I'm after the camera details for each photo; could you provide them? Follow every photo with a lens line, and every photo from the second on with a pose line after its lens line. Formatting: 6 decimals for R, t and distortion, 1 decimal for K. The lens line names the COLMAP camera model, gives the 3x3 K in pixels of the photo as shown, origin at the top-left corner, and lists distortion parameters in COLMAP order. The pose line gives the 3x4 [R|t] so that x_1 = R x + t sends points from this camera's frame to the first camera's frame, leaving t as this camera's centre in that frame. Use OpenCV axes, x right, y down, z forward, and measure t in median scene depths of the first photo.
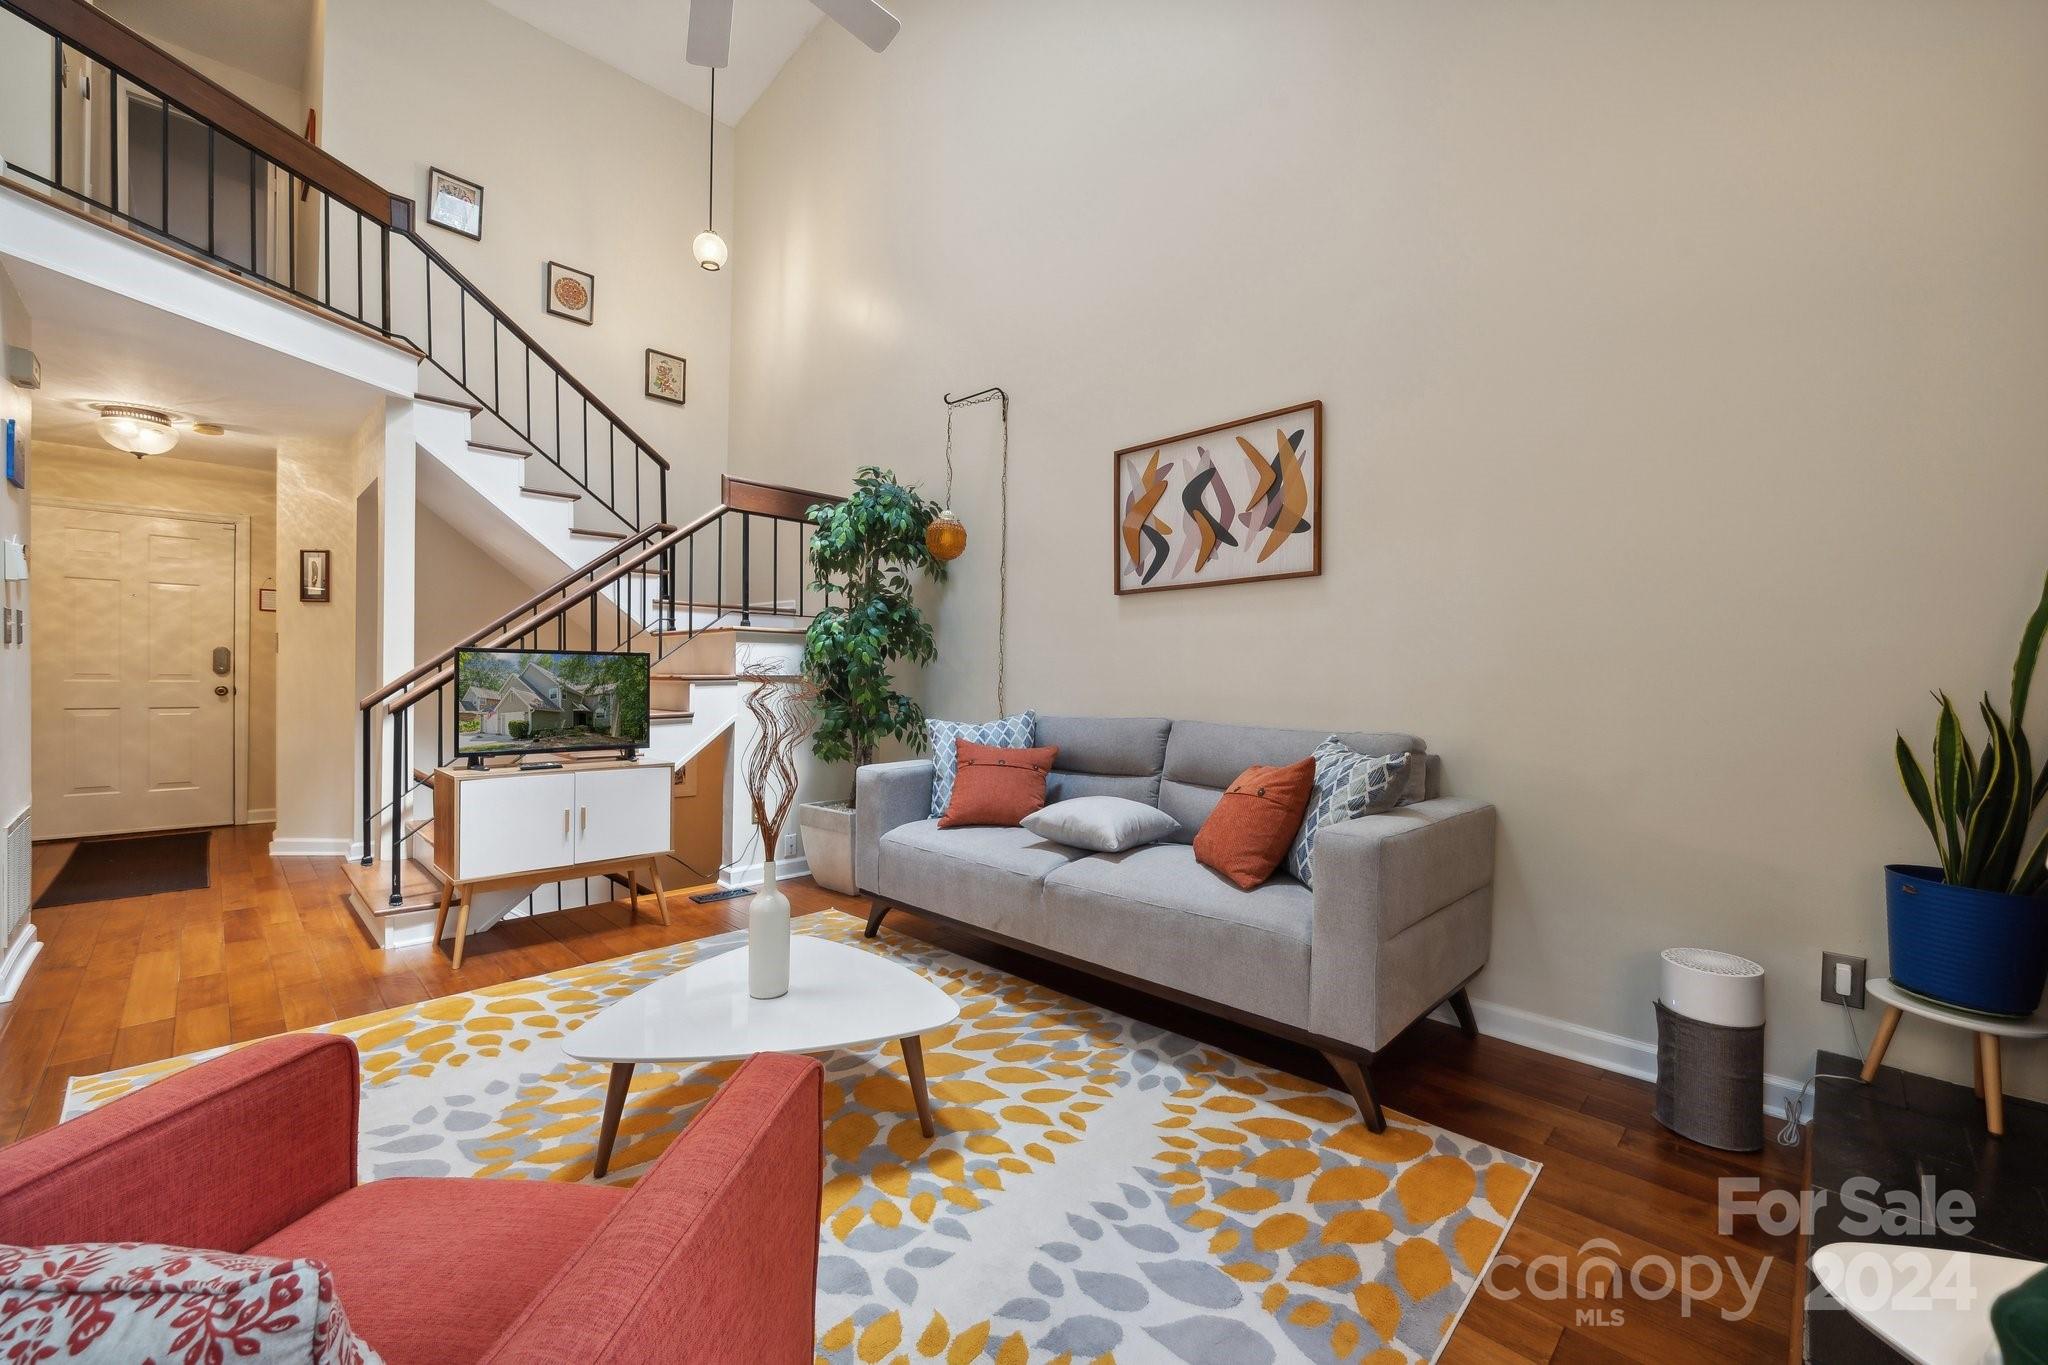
lens RADIAL K [[818.1, 0, 1025.8], [0, 818.1, 693.5], [0, 0, 1]] dist [0.014424, 0.000076]
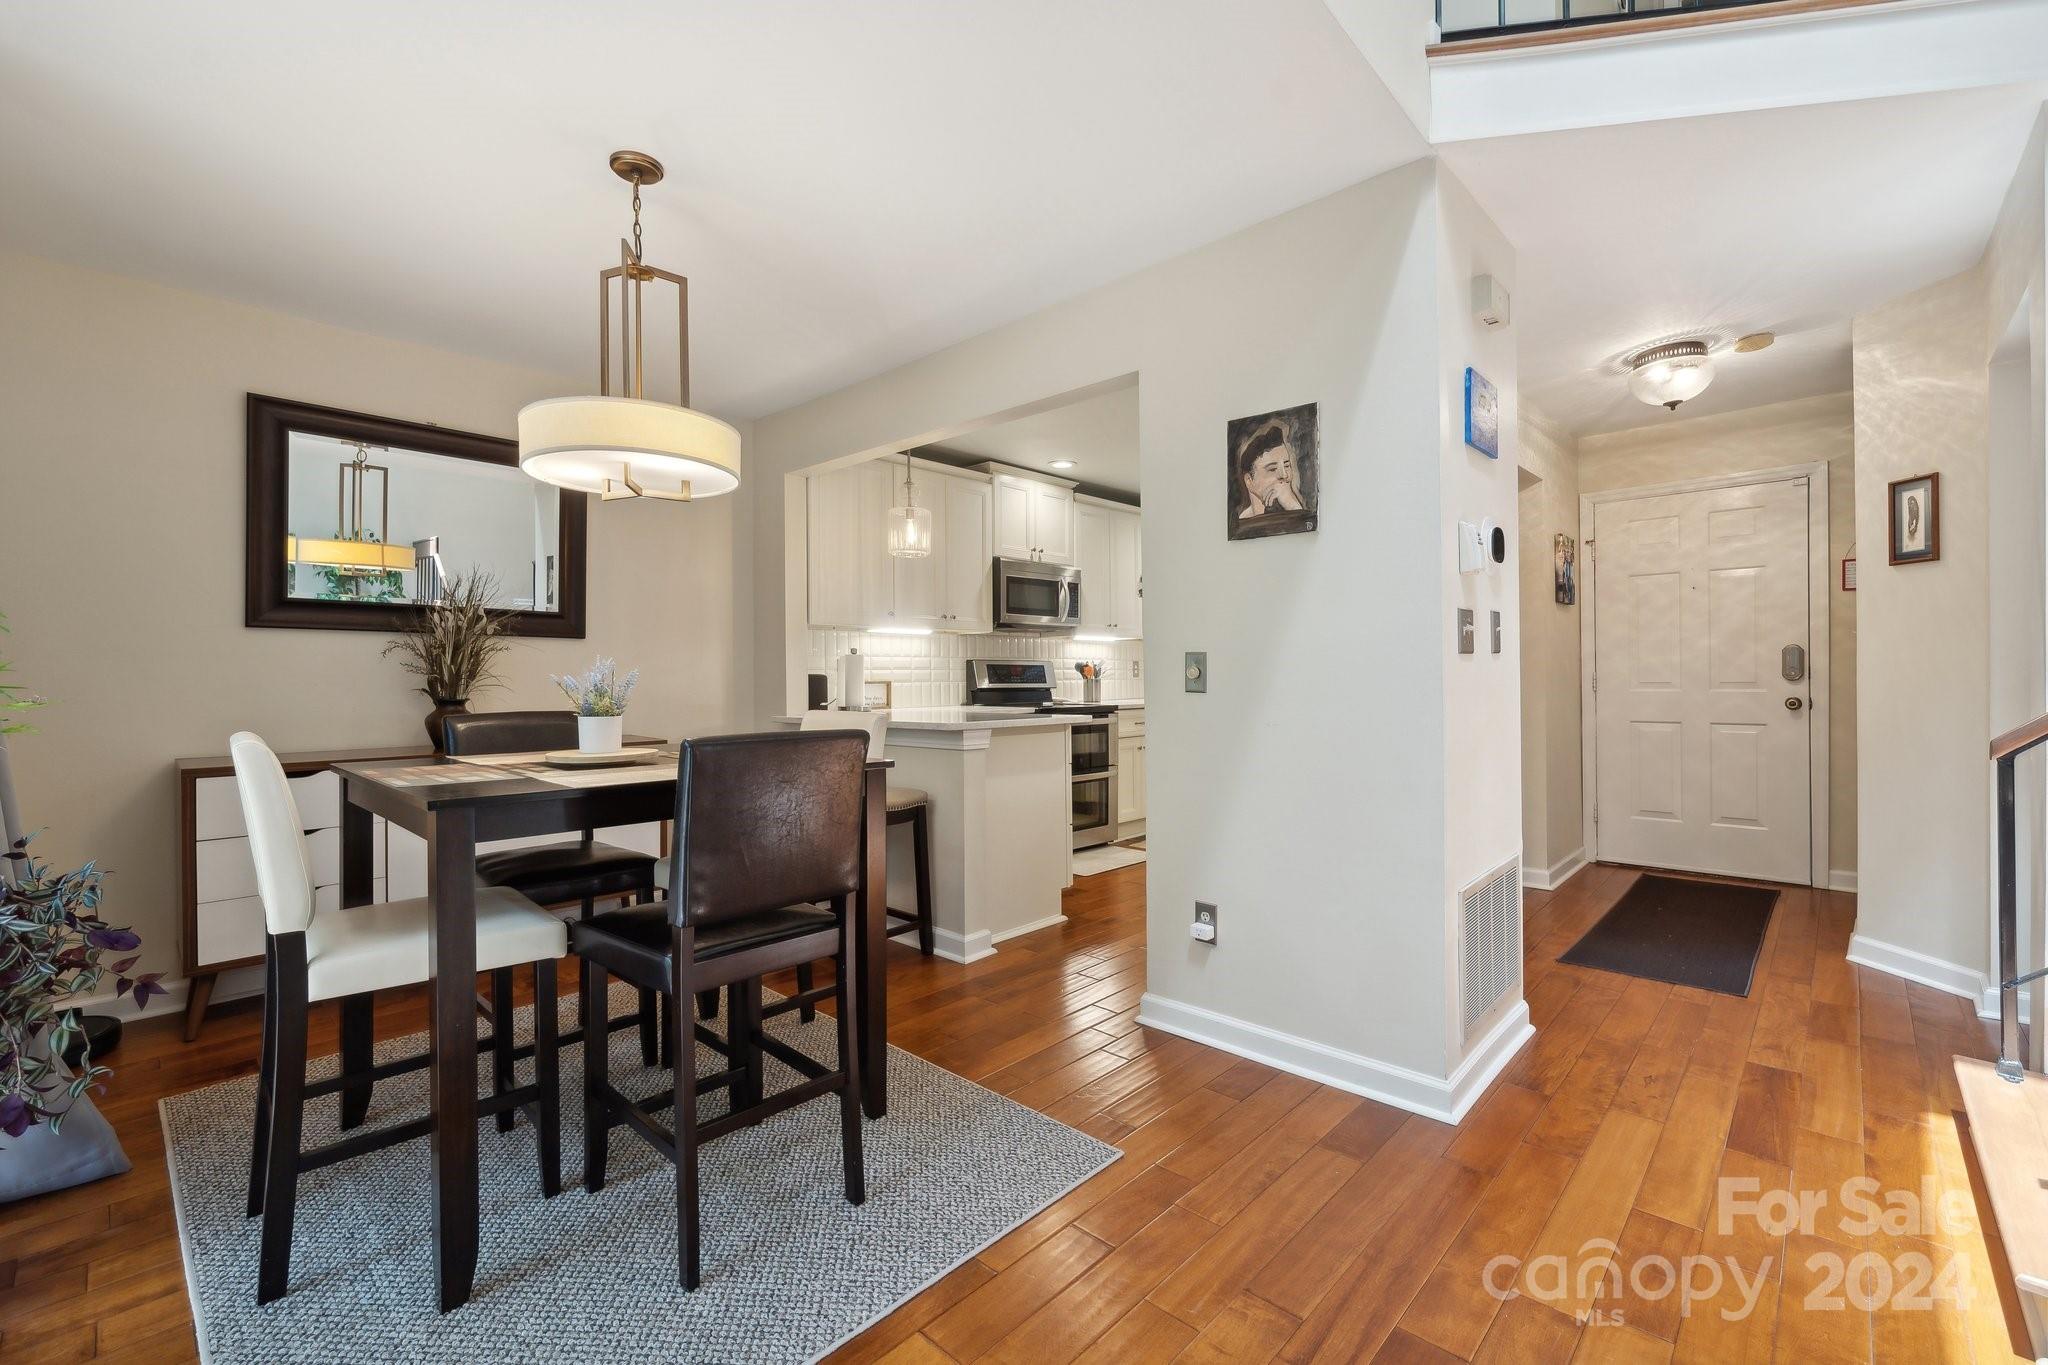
lens RADIAL K [[834.5, 0, 1053.4], [0, 834.5, 673.0], [0, 0, 1]] dist [-0.000255, -0.000073]
pose [[0.026271, -0.014599, -0.999548, -0.258665], [-0.006695, 0.999868, -0.014780, -0.016316], [0.999632, 0.007081, 0.026170, 0.343781]]
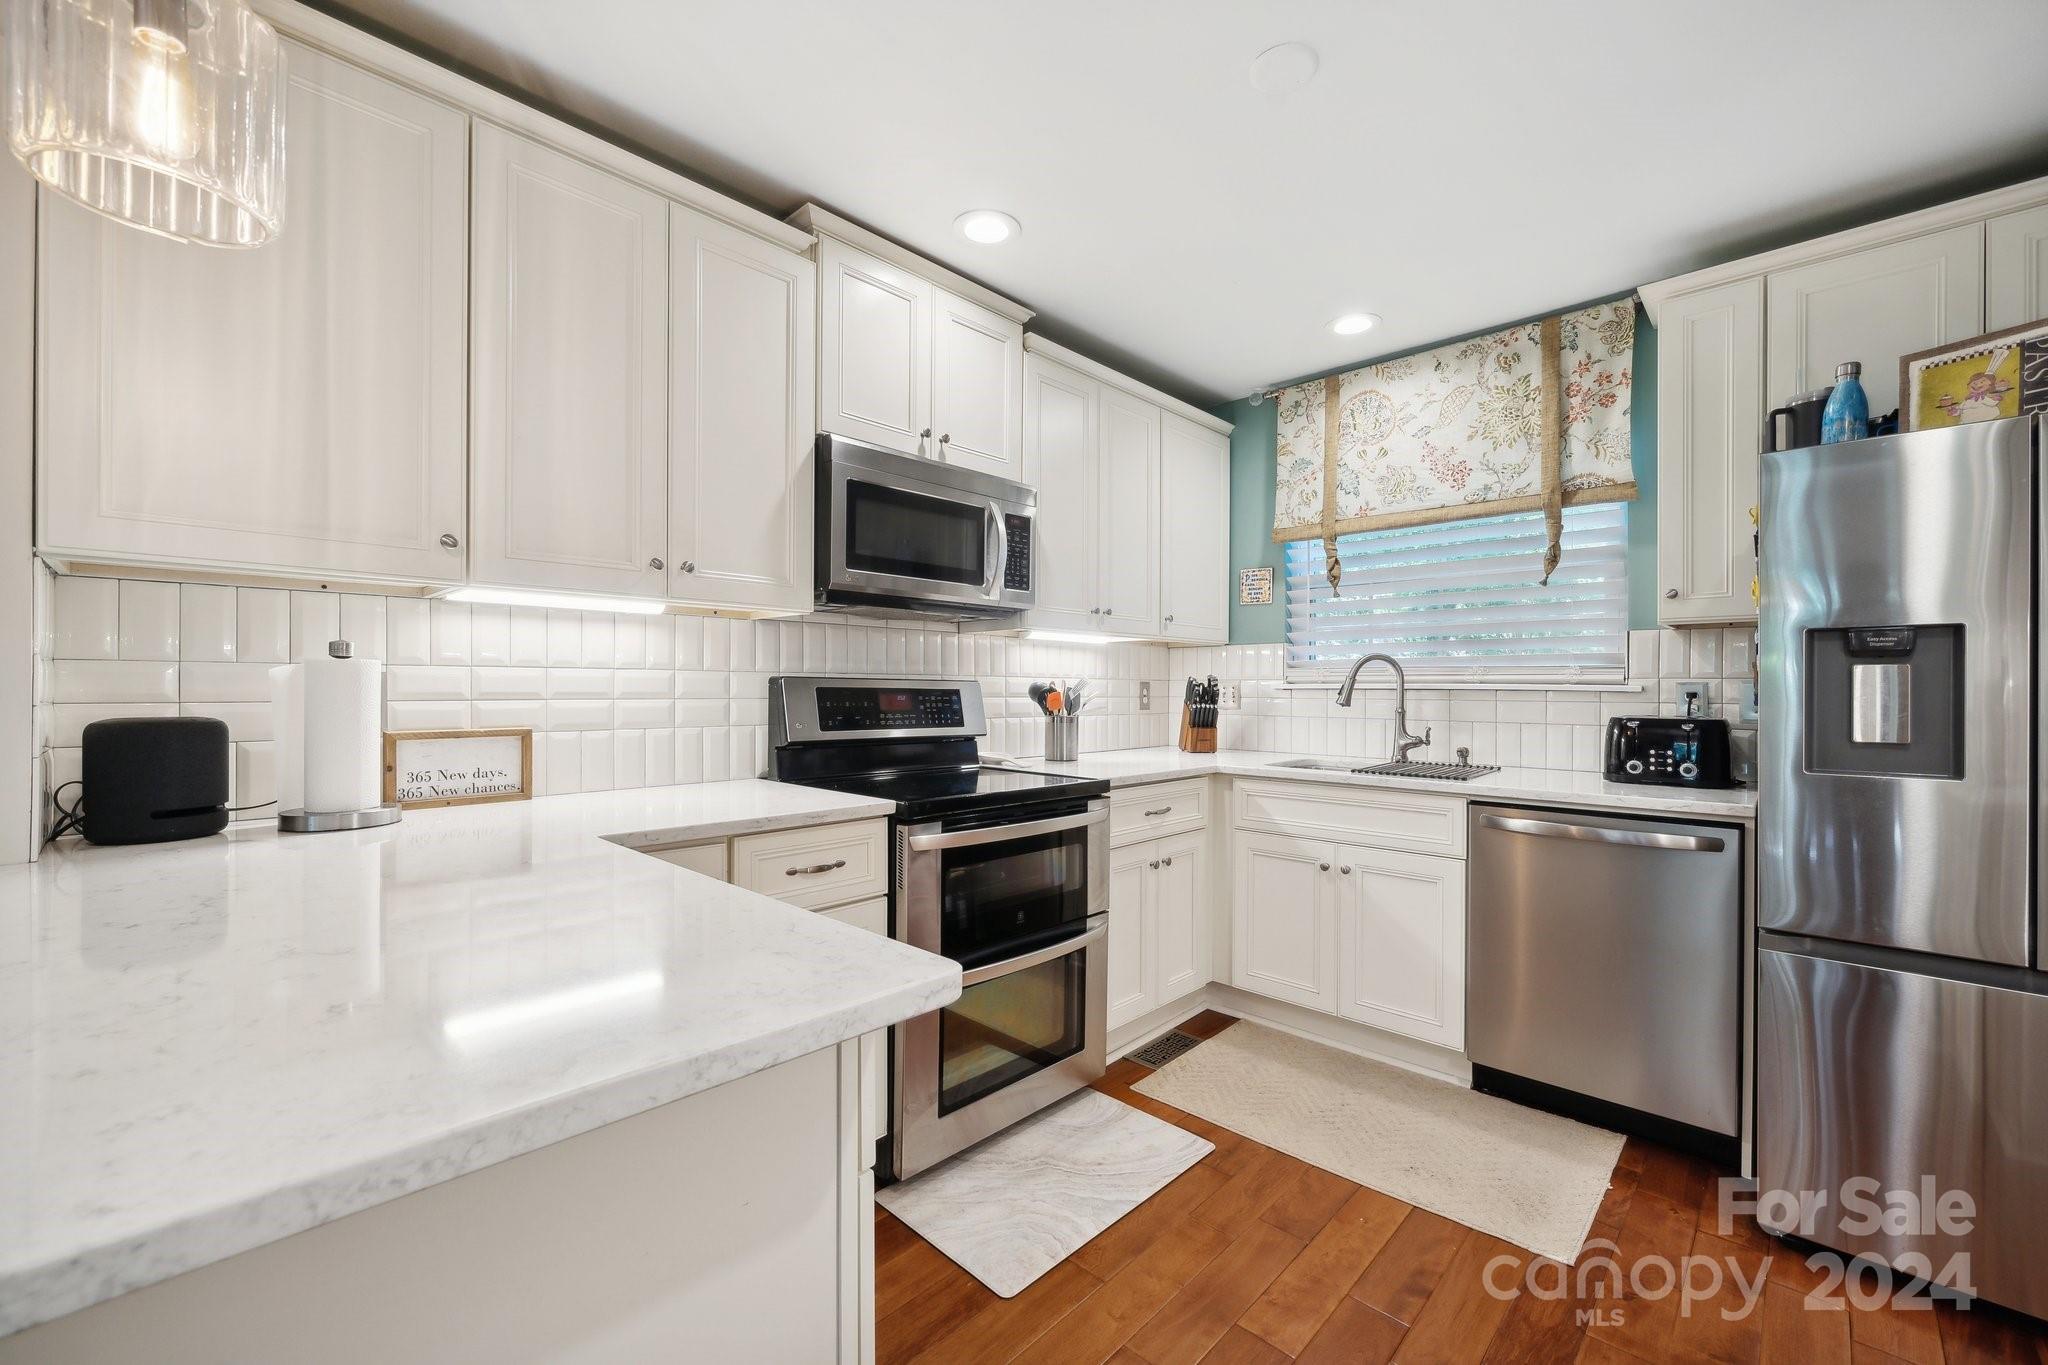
lens RADIAL K [[814.2, 0, 1037.7], [0, 814.2, 688.1], [0, 0, 1]] dist [-0.000193, -0.000180]
pose [[0.007205, -0.014224, -0.999873, -0.850273], [-0.019046, 0.999715, -0.014359, -0.037470], [0.999793, 0.019147, 0.006932, 0.408282]]
